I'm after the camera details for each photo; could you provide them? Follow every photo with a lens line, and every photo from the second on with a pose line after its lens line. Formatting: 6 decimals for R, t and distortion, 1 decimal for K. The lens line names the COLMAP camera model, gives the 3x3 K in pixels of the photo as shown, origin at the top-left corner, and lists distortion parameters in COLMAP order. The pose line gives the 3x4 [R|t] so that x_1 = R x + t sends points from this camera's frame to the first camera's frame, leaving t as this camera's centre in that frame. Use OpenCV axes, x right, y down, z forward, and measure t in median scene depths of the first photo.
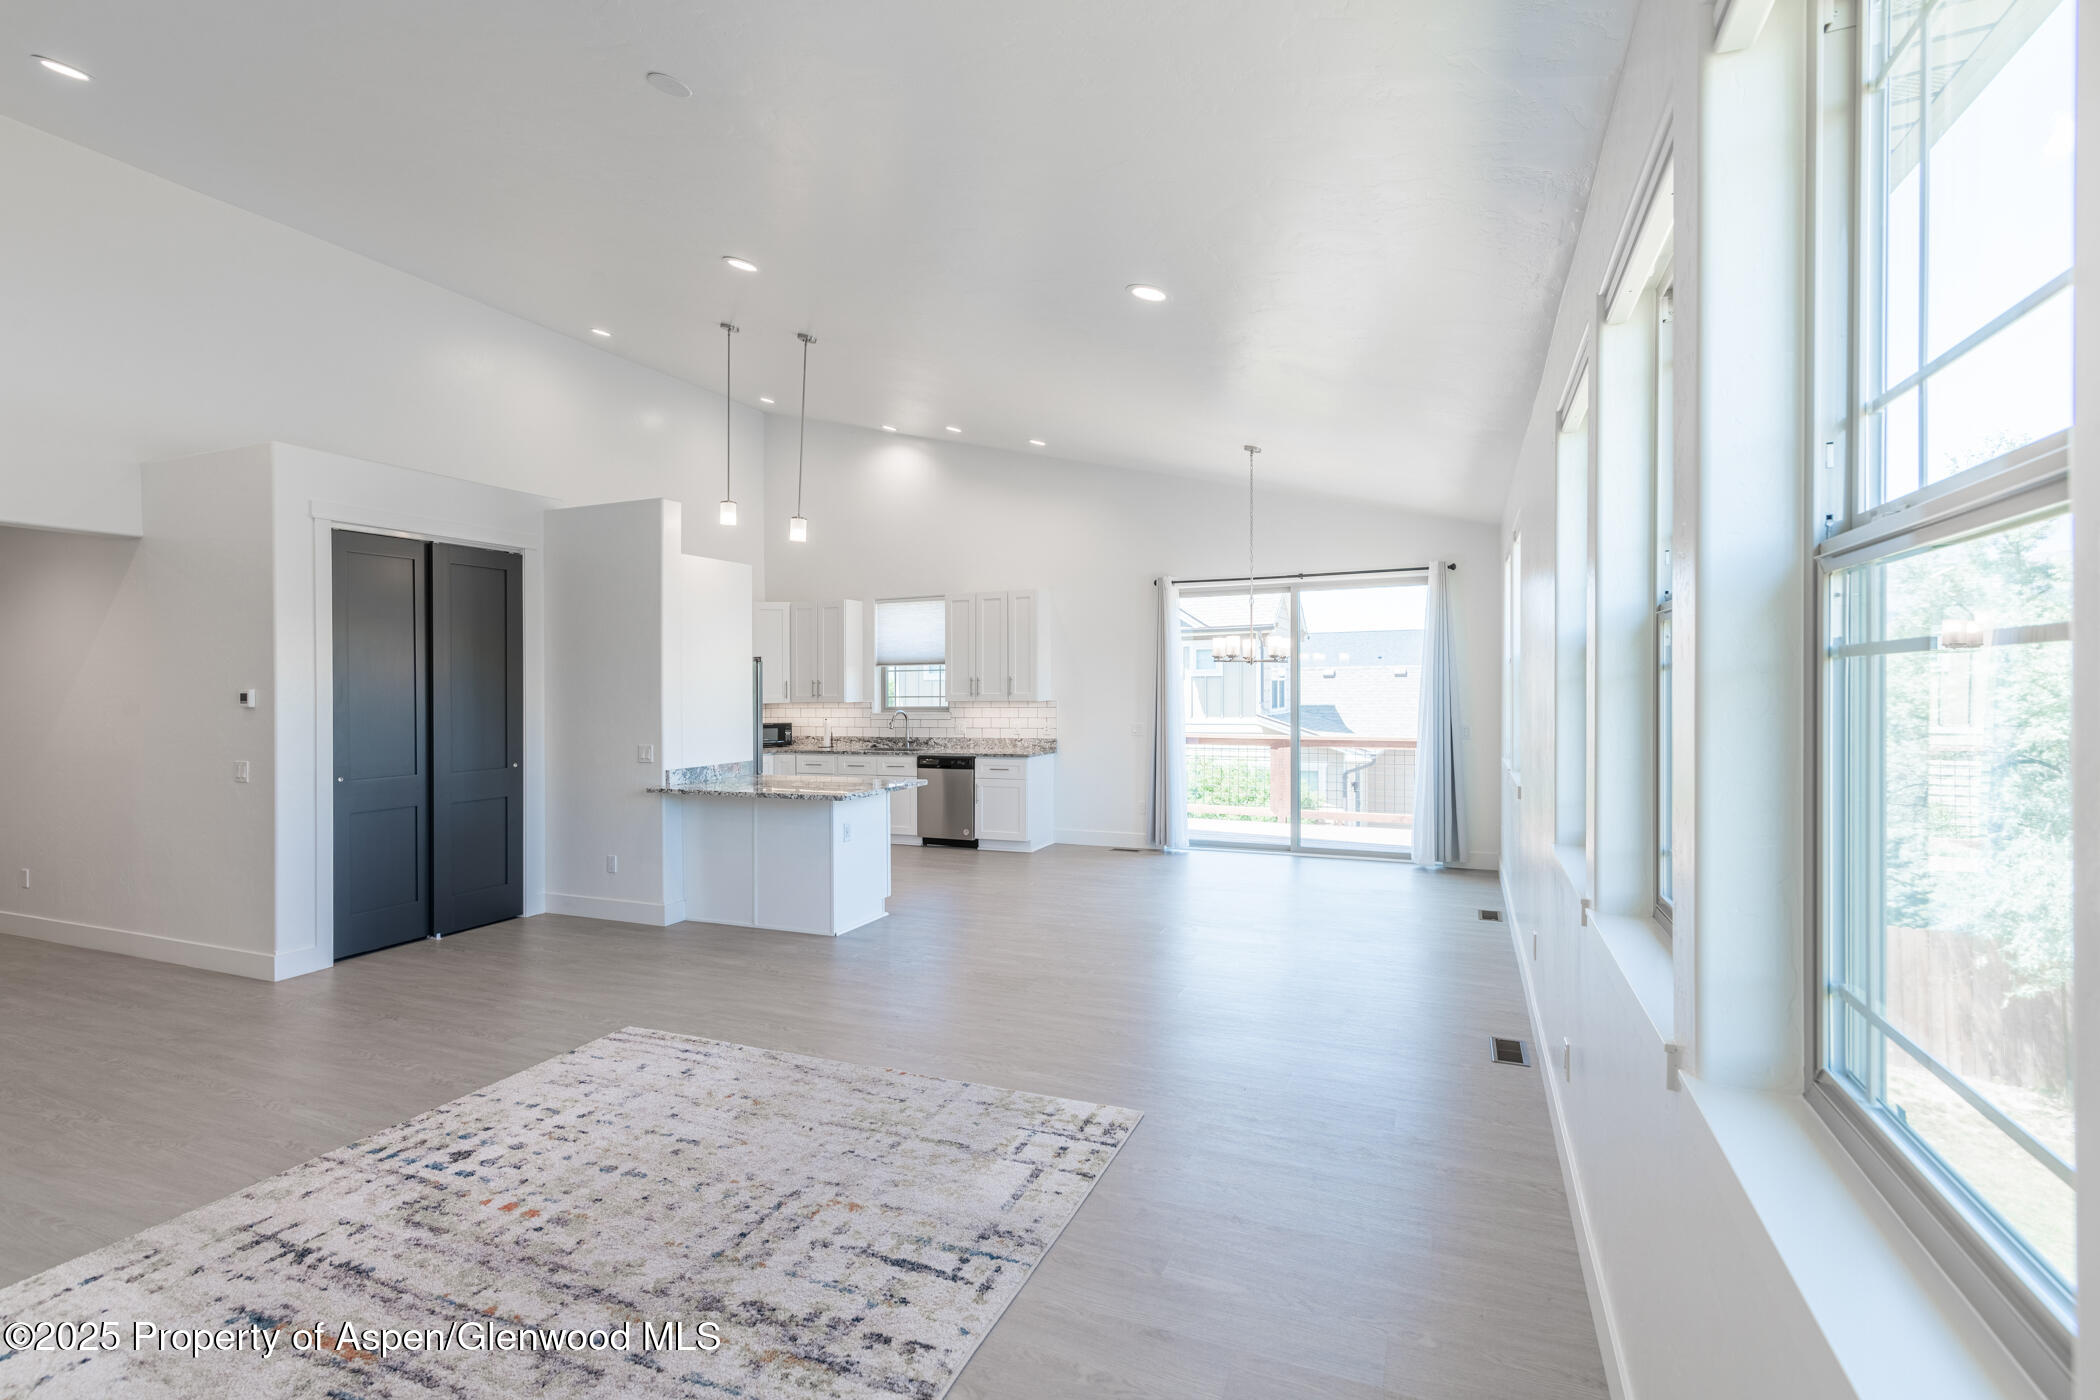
lens RADIAL K [[967.5, 0, 1050.0], [0, 967.5, 700.0], [0, 0, 1]] dist [0.015171, -0.000575]
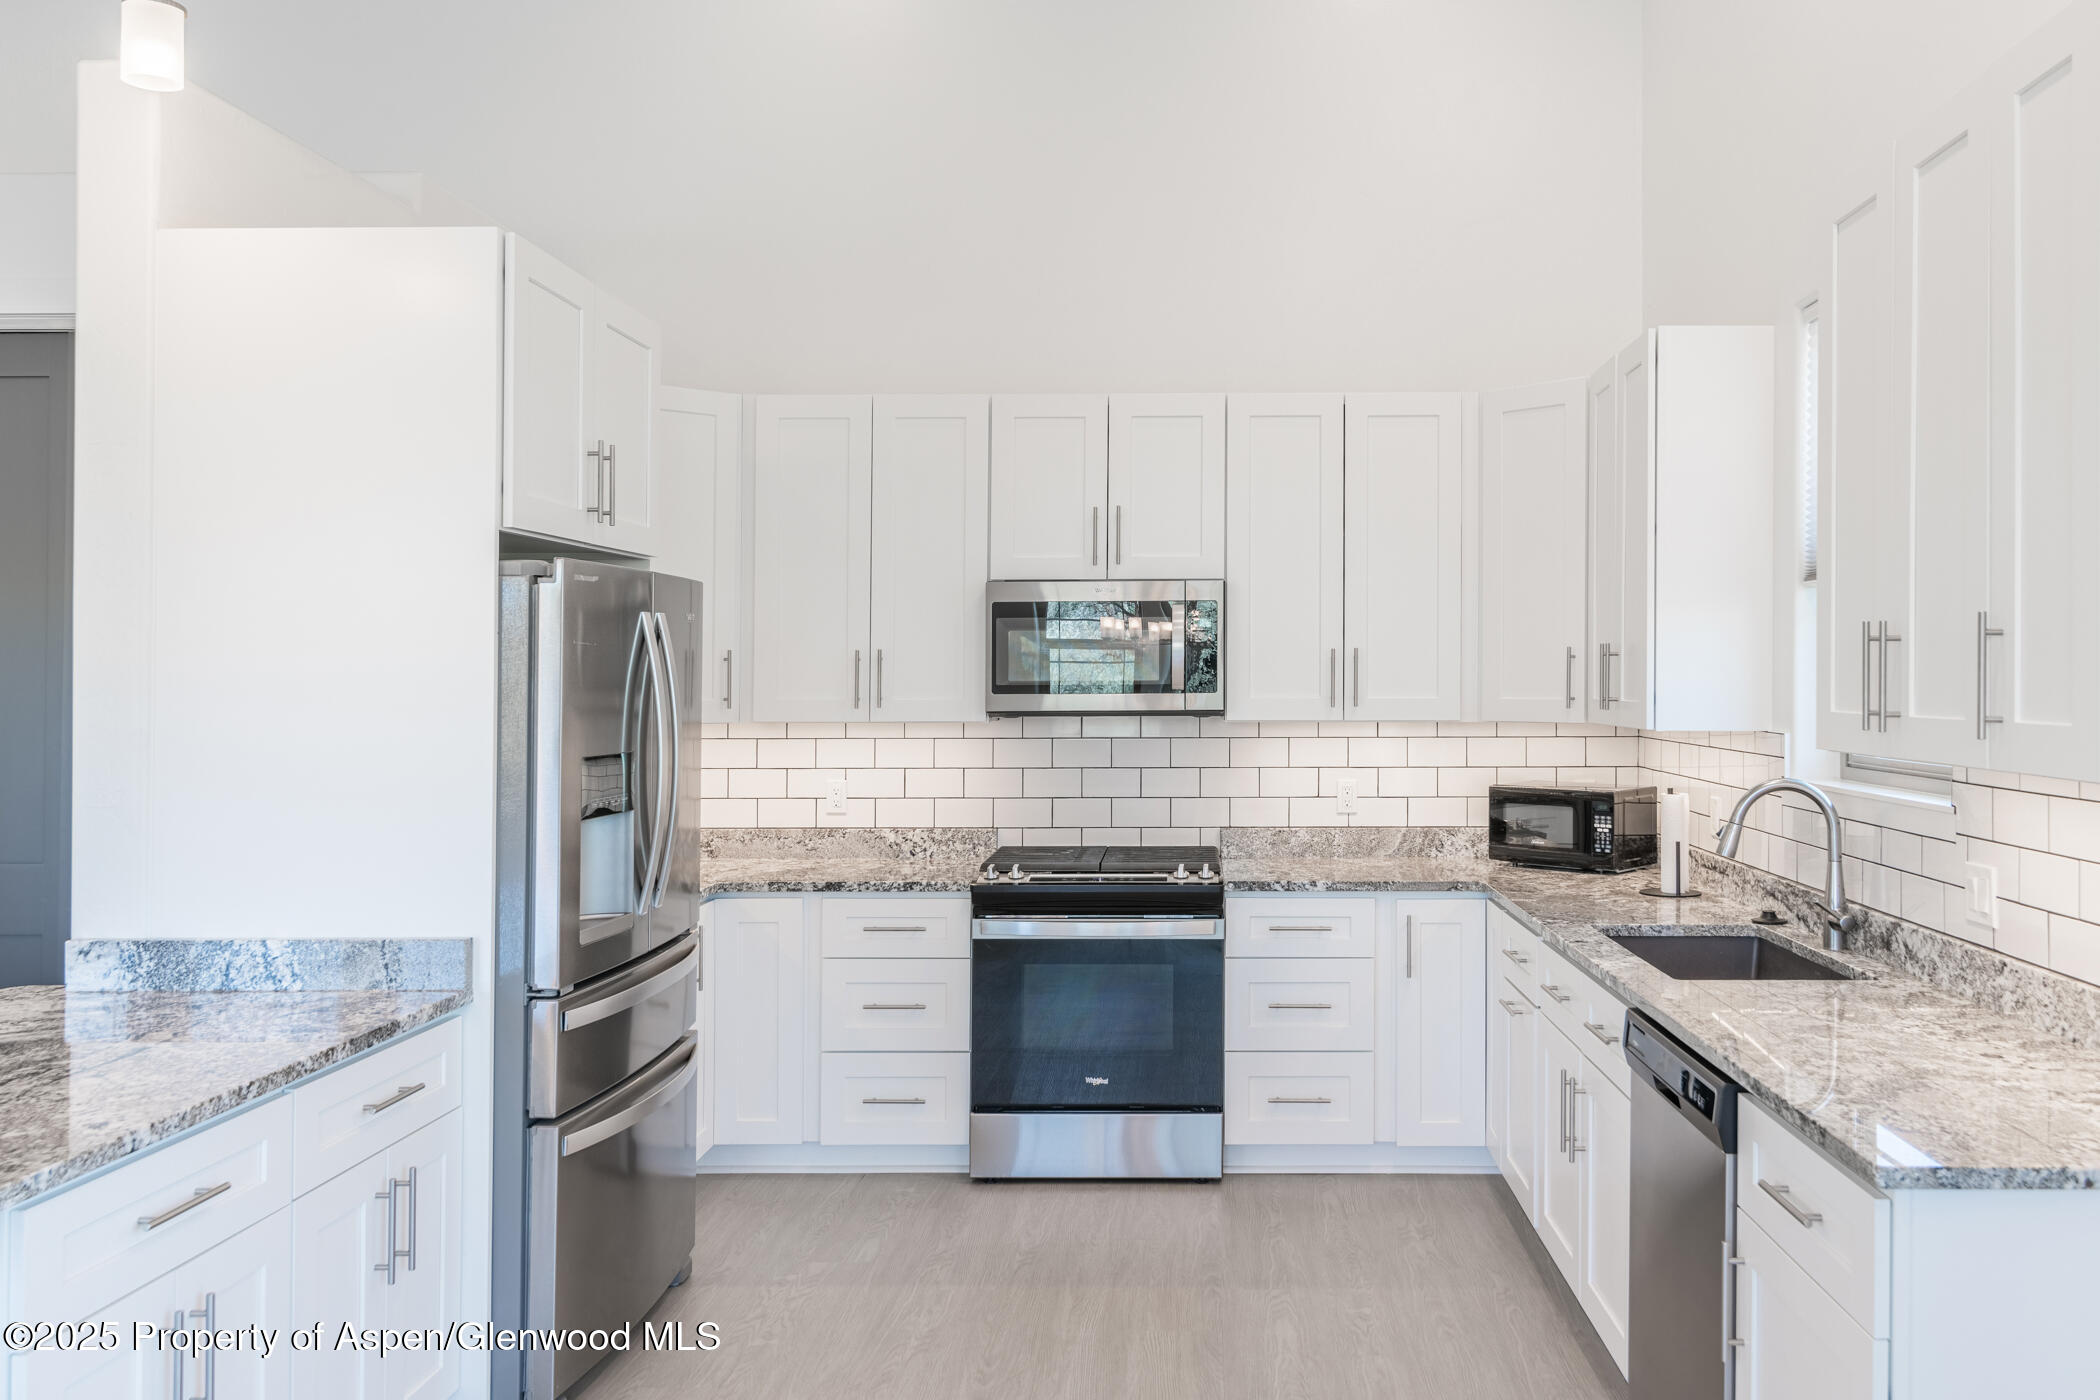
lens RADIAL K [[1498.4, 0, 1050.0], [0, 1498.4, 700.0], [0, 0, 1]] dist [0.006331, -0.000887]
pose [[0.379054, 0.029444, -0.924906, 0.307941], [-0.020732, 0.999513, 0.023323, -0.038620], [0.925142, 0.010334, 0.379479, 2.145600]]
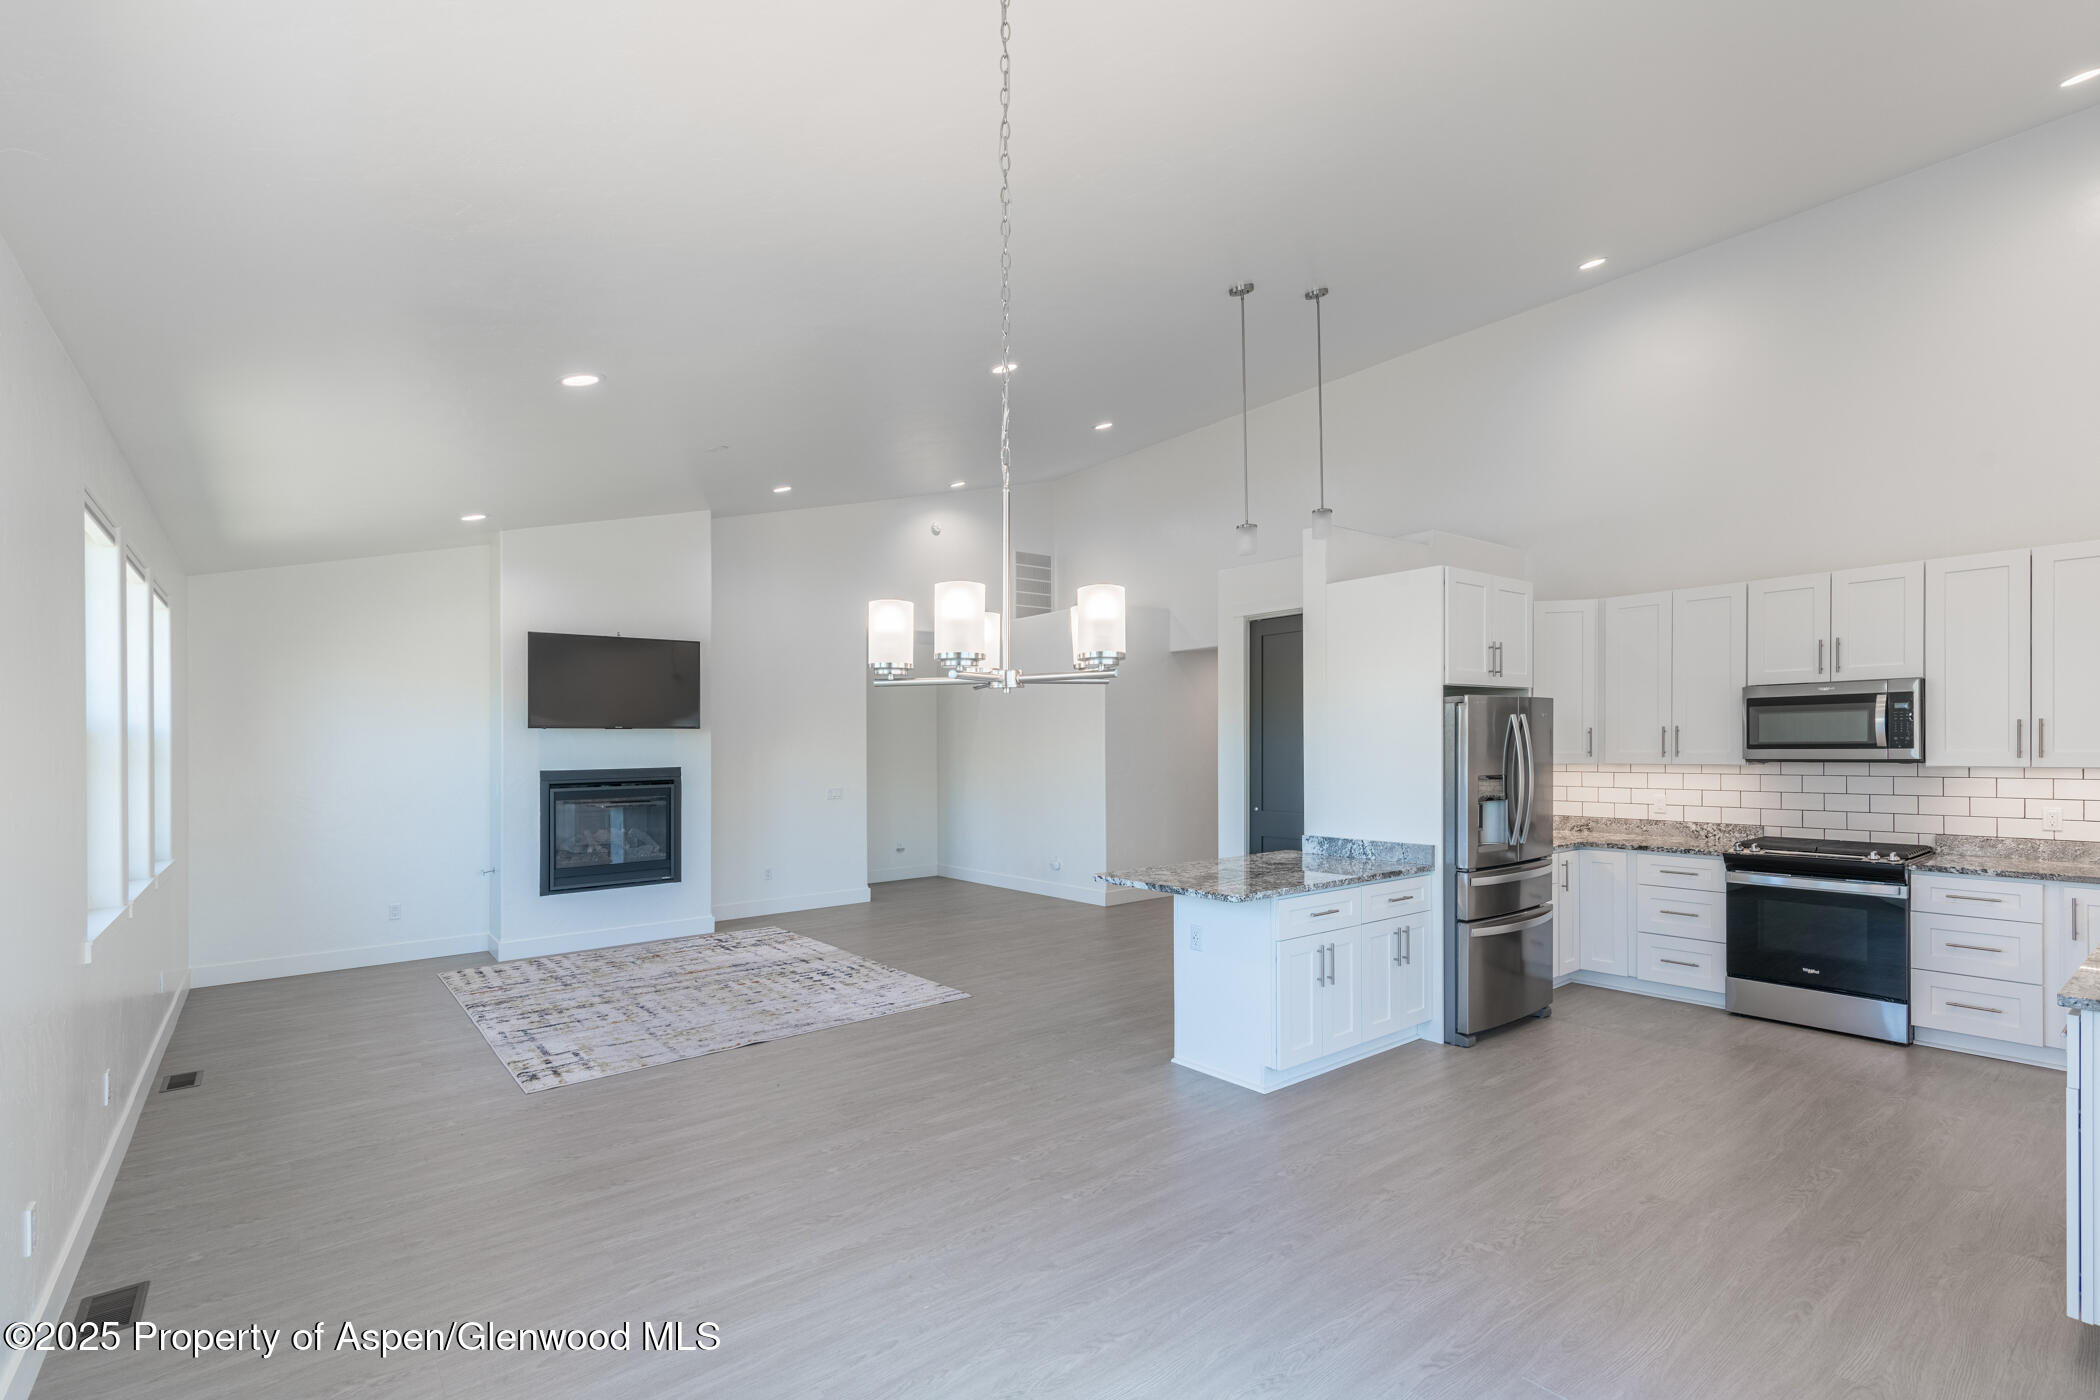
lens RADIAL K [[967.5, 0, 1050.0], [0, 967.5, 700.0], [0, 0, 1]] dist [0.015171, -0.000575]
pose [[-0.480346, -0.017906, -0.876896, 0.956746], [0.004572, 0.999727, -0.022919, -0.060059], [0.877067, -0.015018, -0.480133, 2.373555]]
